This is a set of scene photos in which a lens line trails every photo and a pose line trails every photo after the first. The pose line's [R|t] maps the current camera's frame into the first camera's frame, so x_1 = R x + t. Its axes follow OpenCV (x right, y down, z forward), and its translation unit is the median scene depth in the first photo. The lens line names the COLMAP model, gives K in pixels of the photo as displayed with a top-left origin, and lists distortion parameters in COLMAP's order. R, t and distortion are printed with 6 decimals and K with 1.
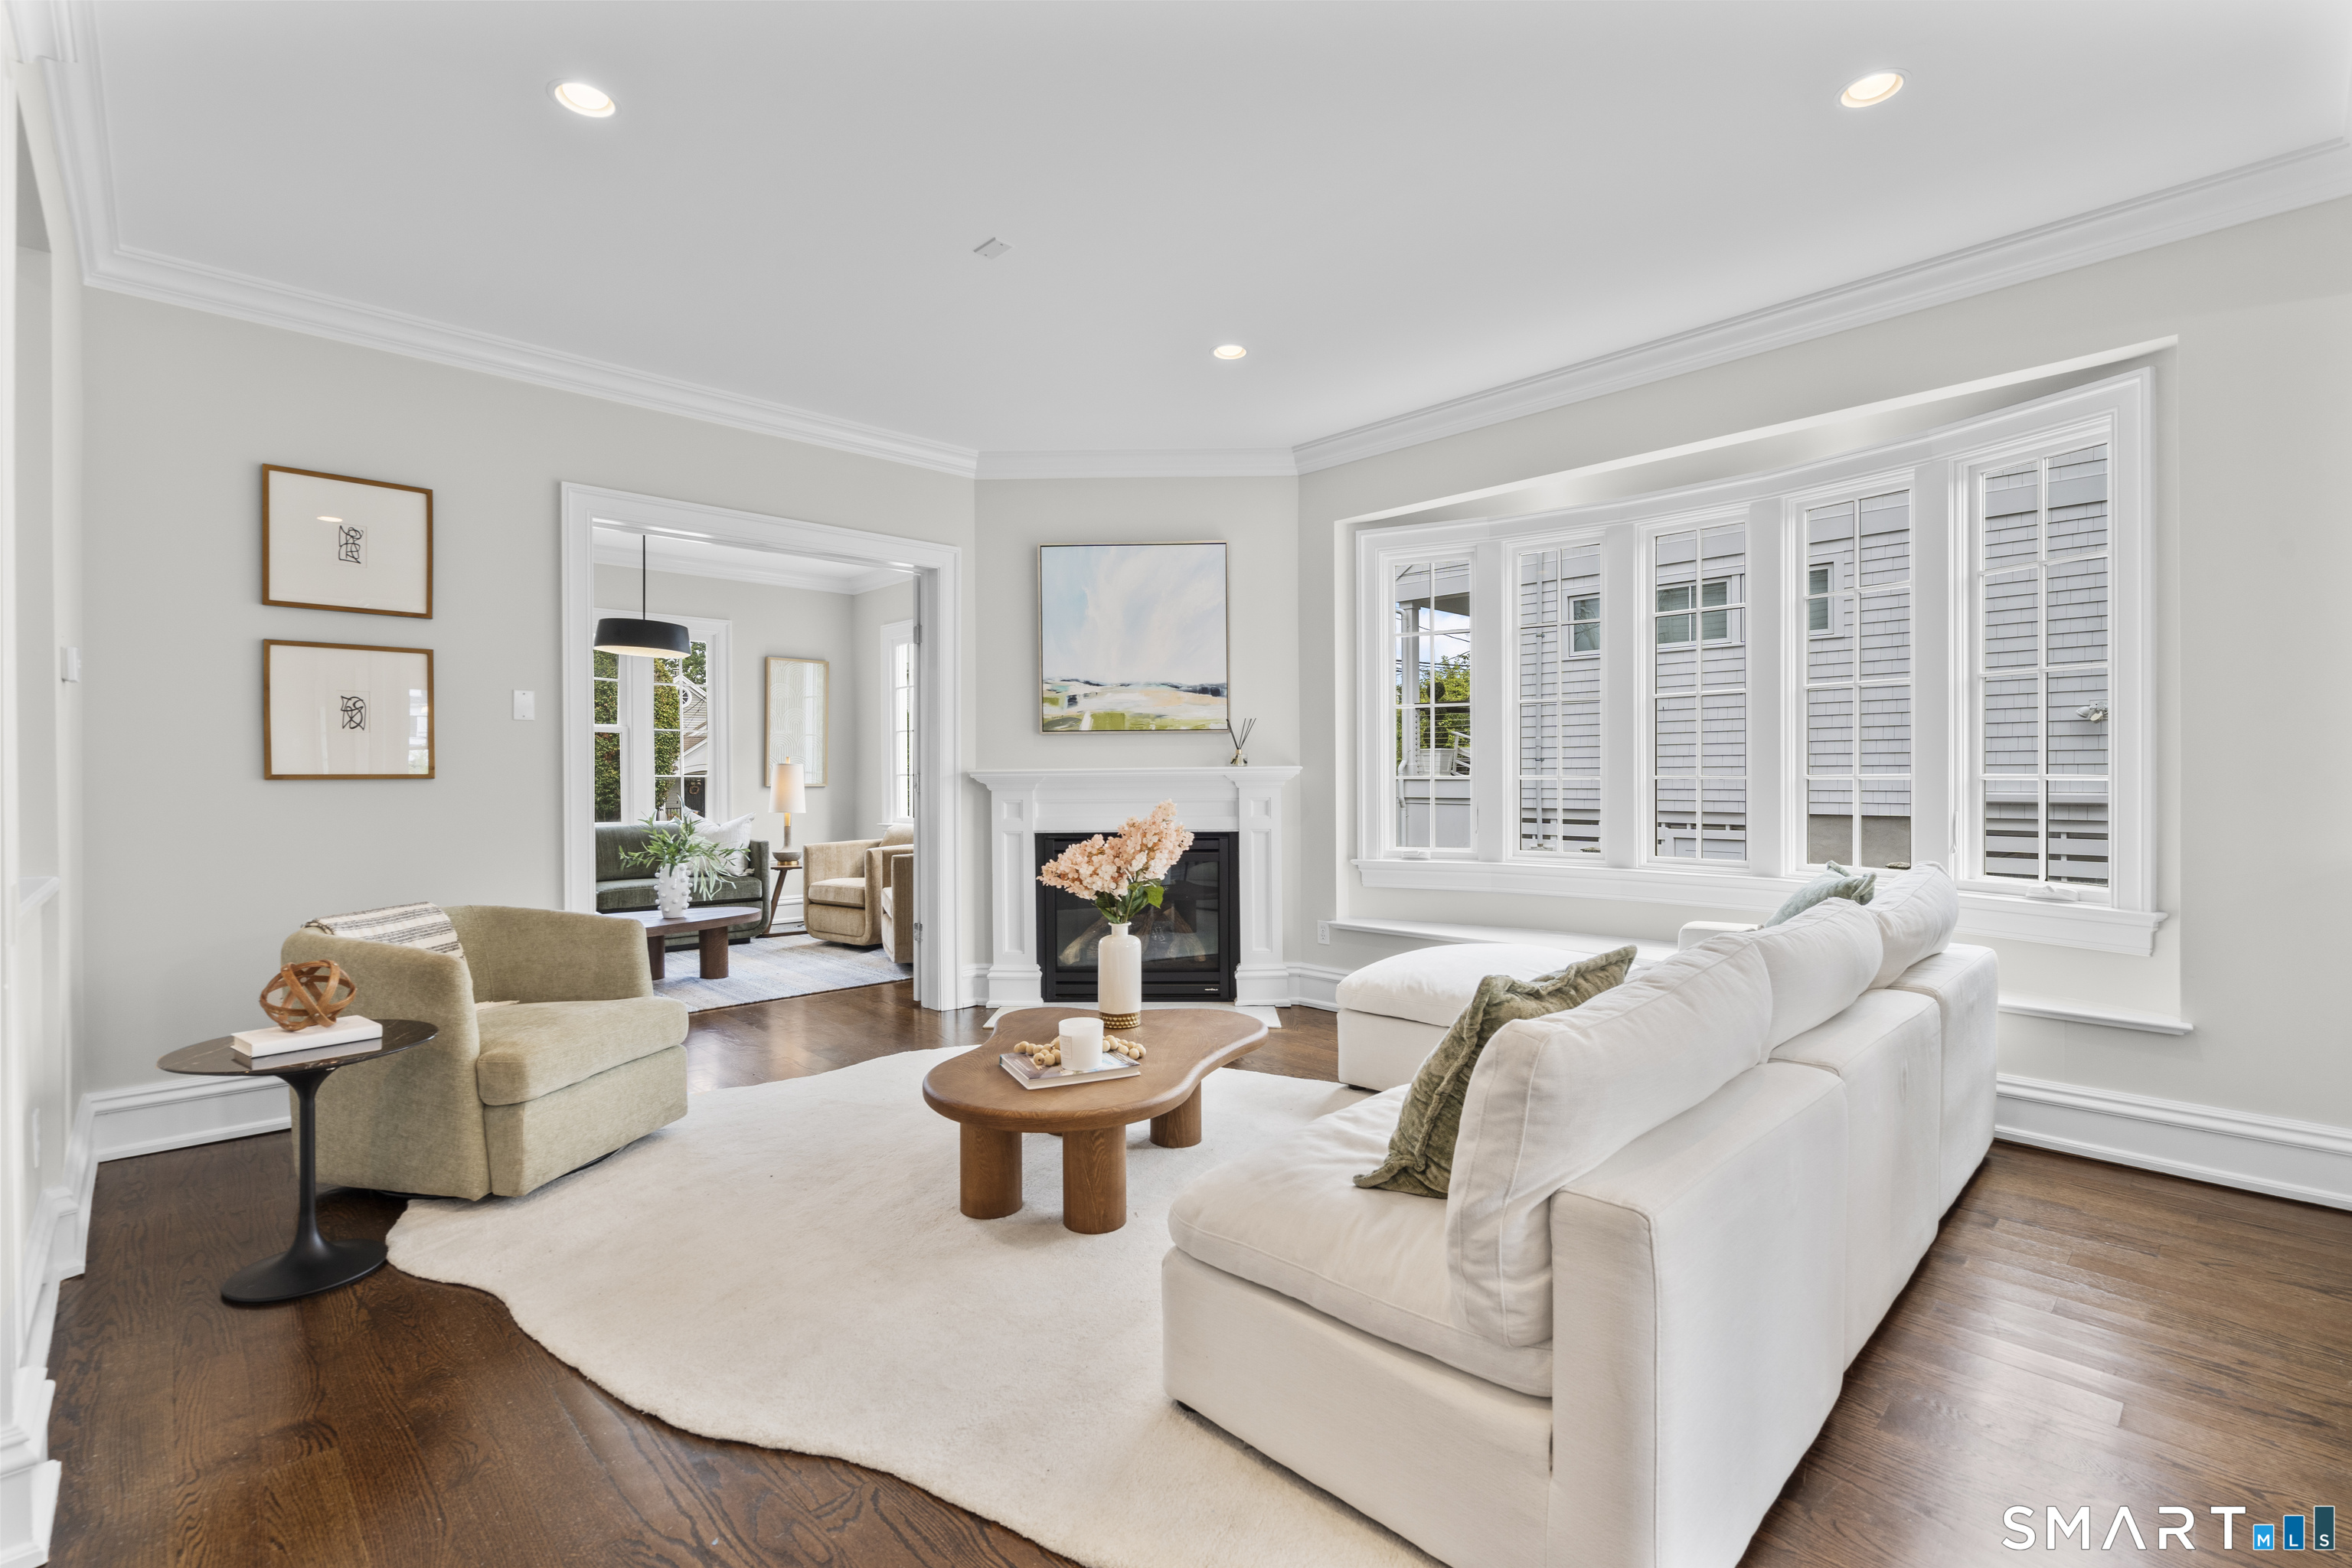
lens RADIAL K [[1062.0, 0, 1181.6], [0, 1062.0, 789.4], [0, 0, 1]] dist [-0.007836, 0.002616]
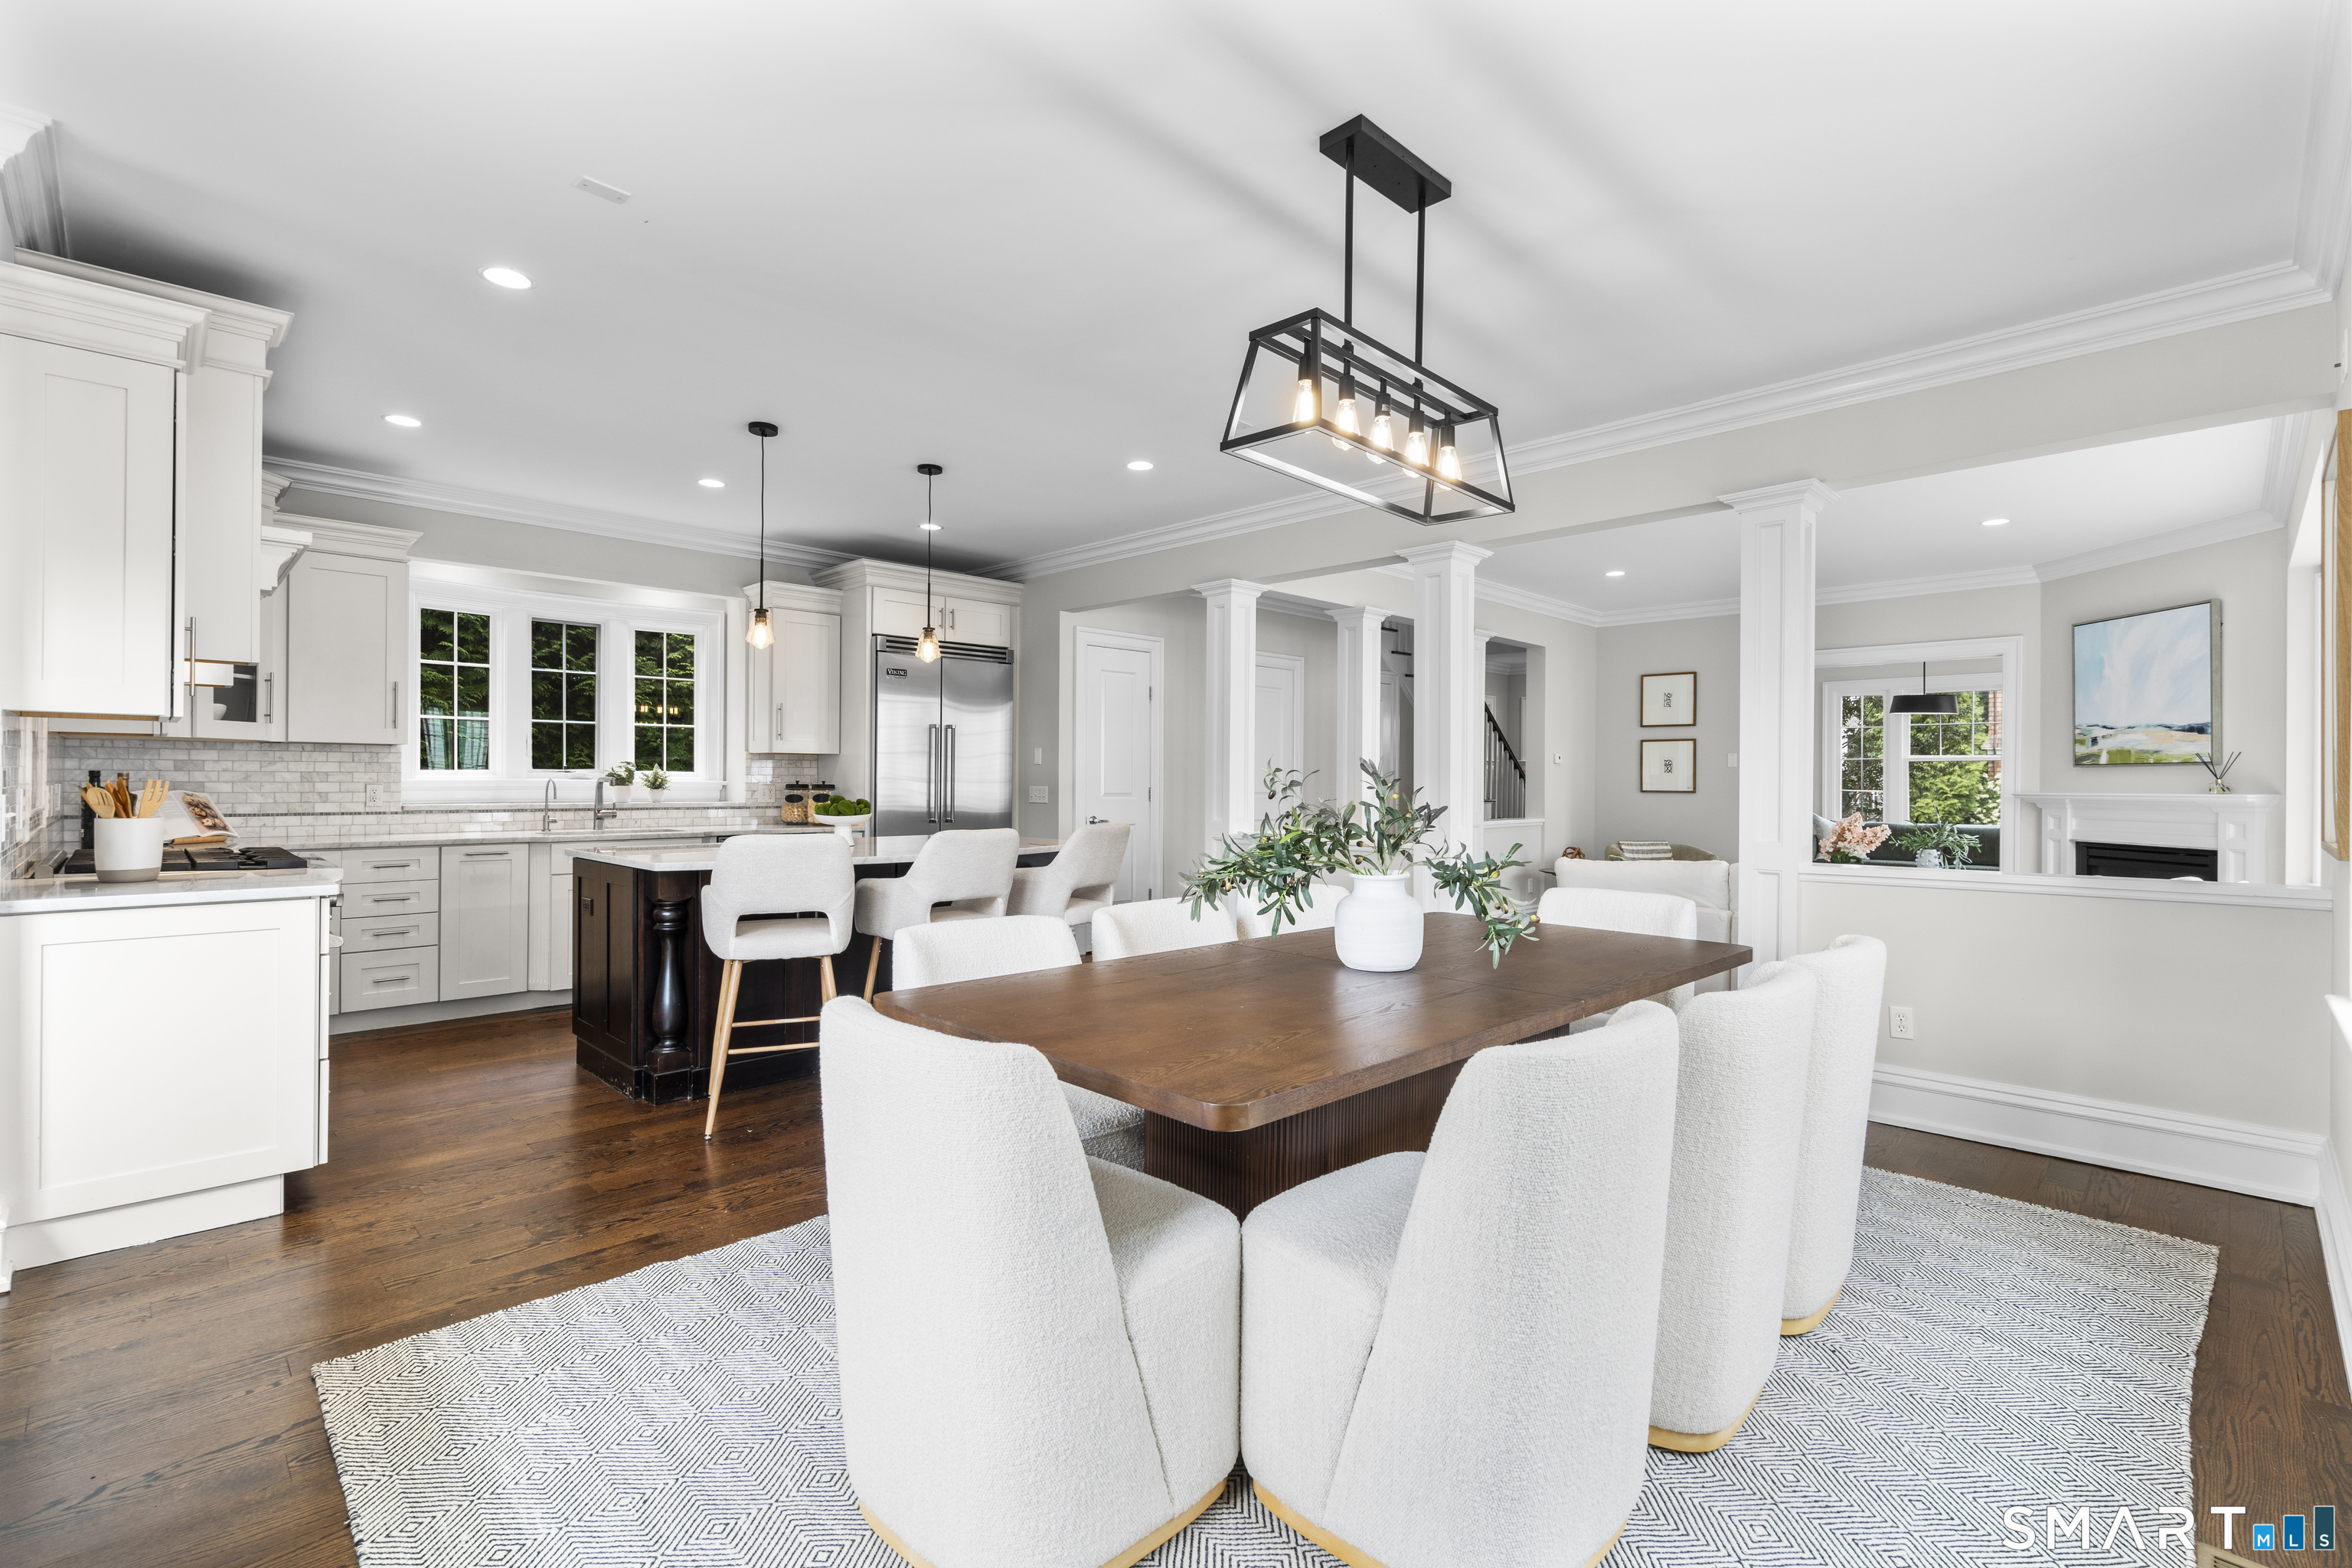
lens RADIAL K [[1062.0, 0, 1167.3], [0, 1062.0, 790.4], [0, 0, 1]] dist [-0.007836, 0.002616]
pose [[0.017518, 0.014467, -0.999742, 1.175044], [-0.020935, 0.999681, 0.014100, -0.017632], [0.999627, 0.020683, 0.017815, -0.159040]]
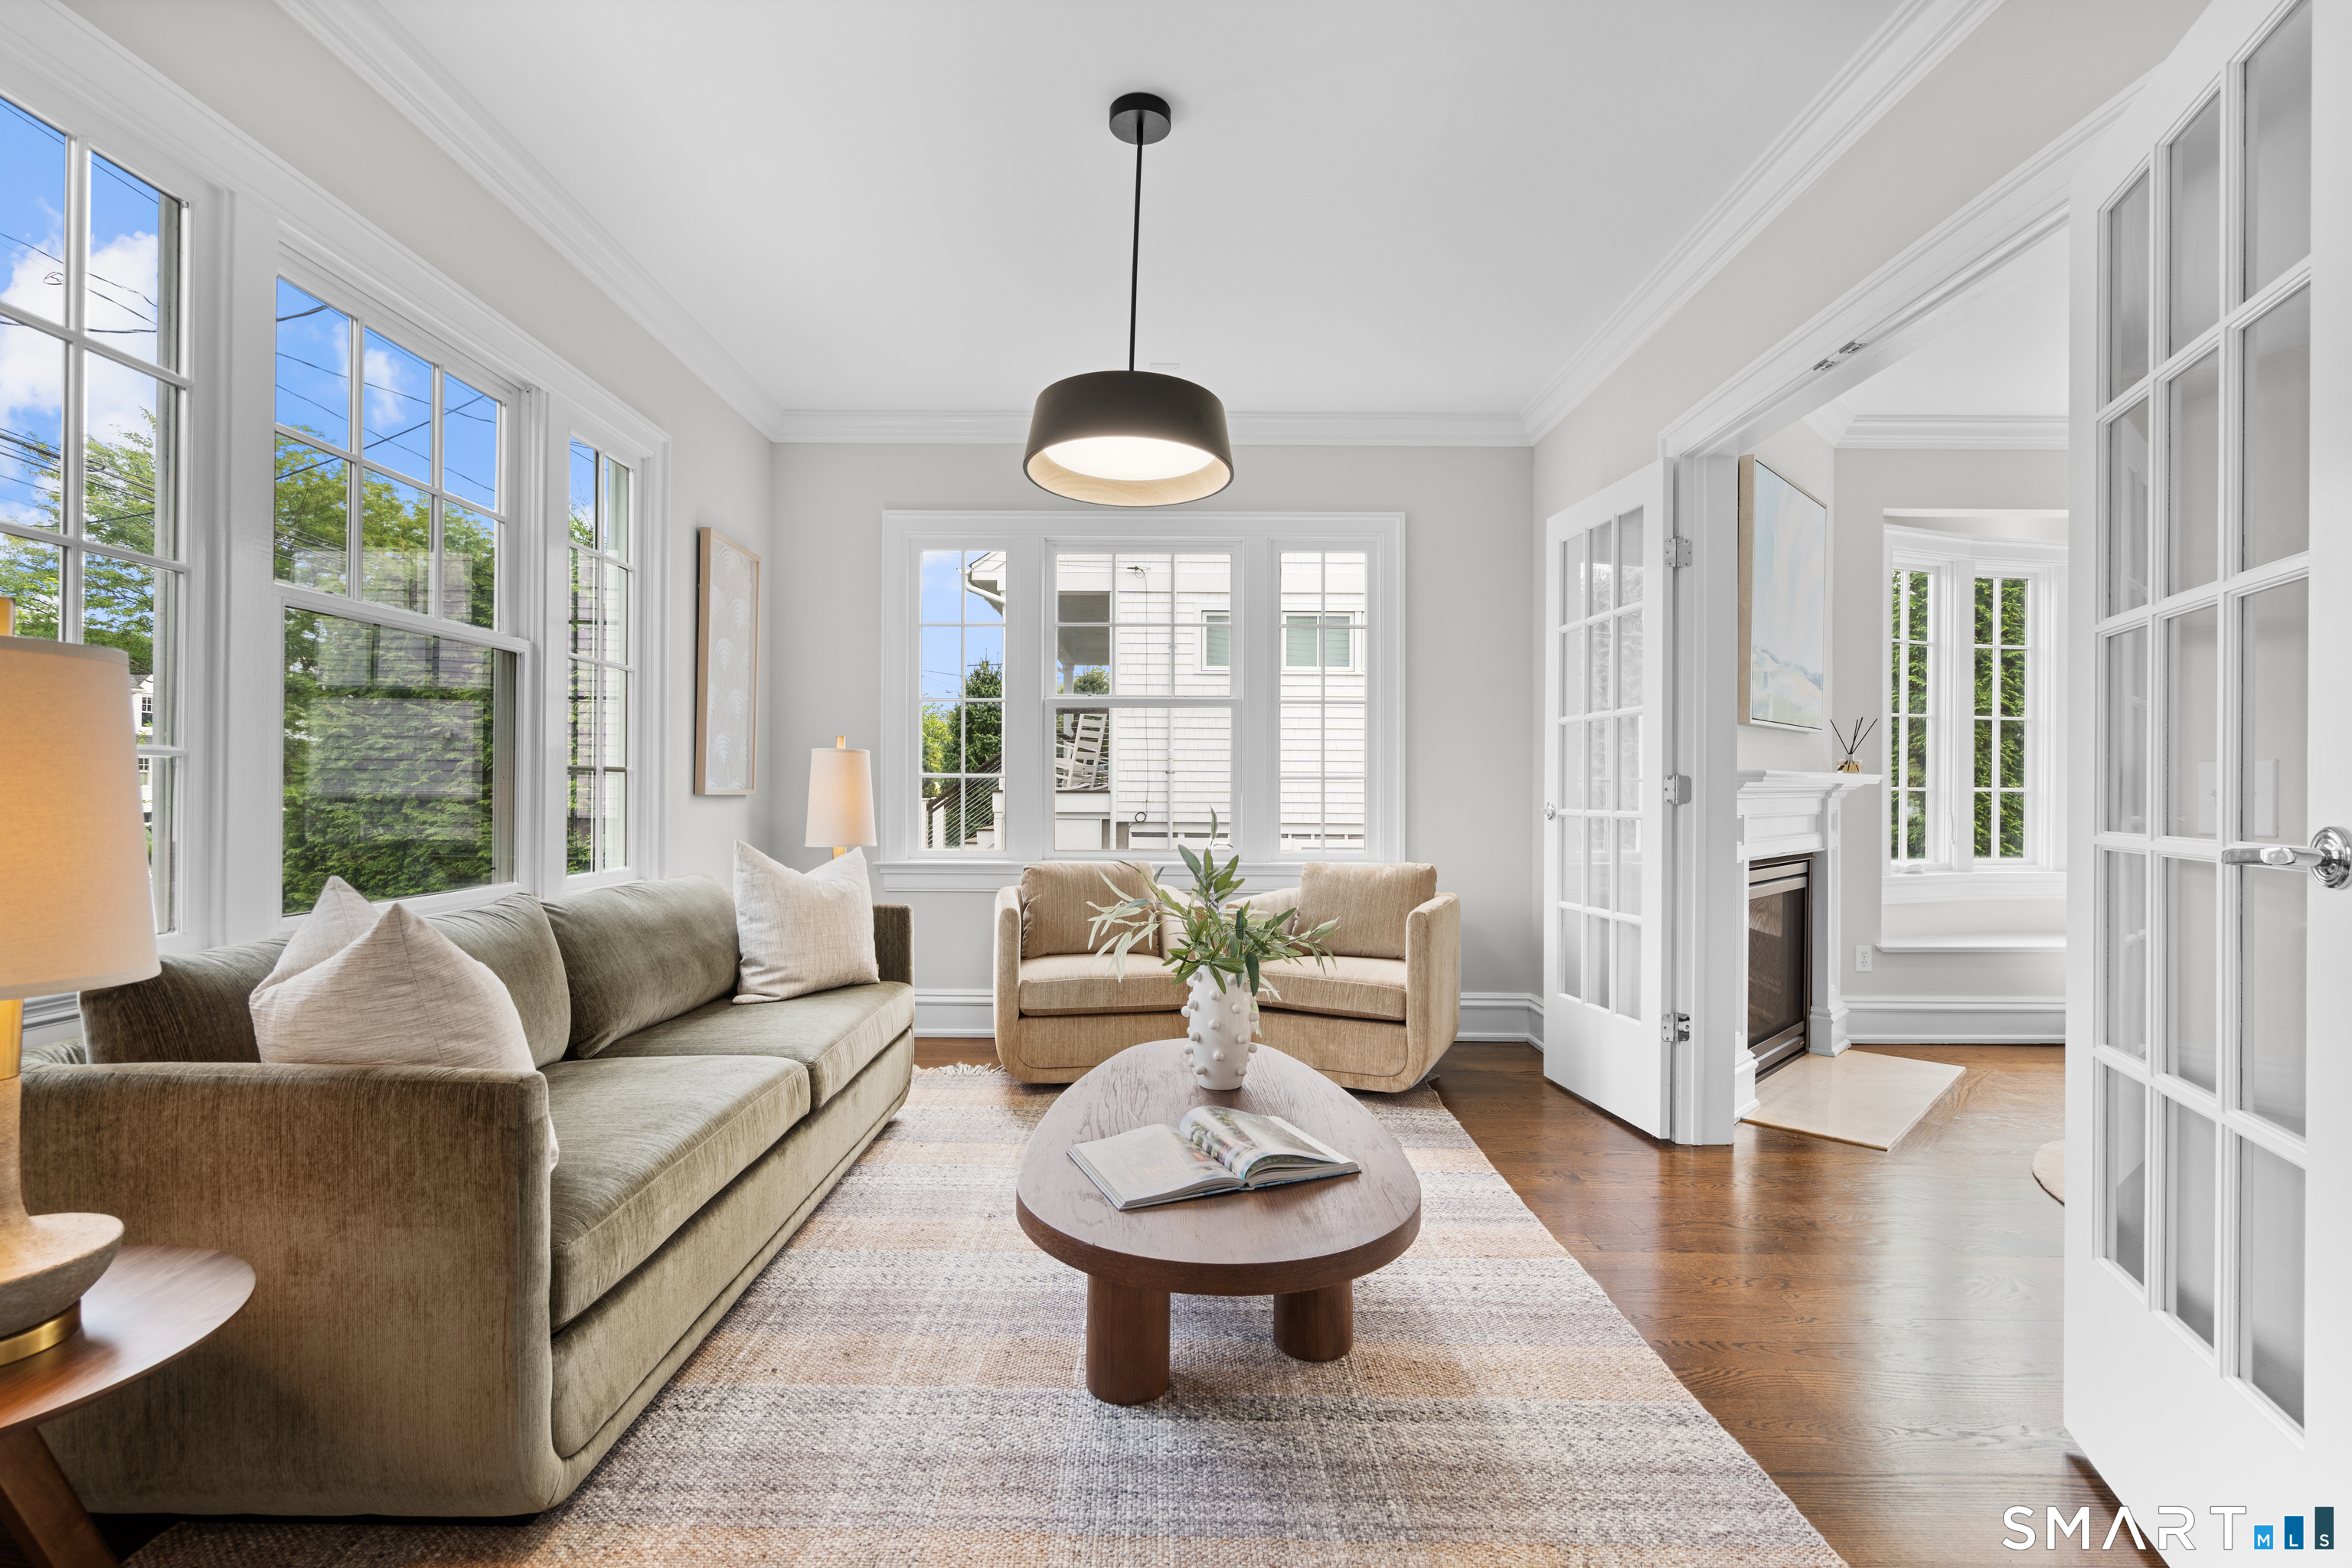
lens RADIAL K [[1062.0, 0, 1135.1], [0, 1062.0, 787.4], [0, 0, 1]] dist [-0.007836, 0.002616]
pose [[0.701167, 0.007511, 0.712958, -0.926878], [0.003499, 0.999896, -0.013976, -0.000937], [-0.712989, 0.012294, 0.701068, 0.799140]]
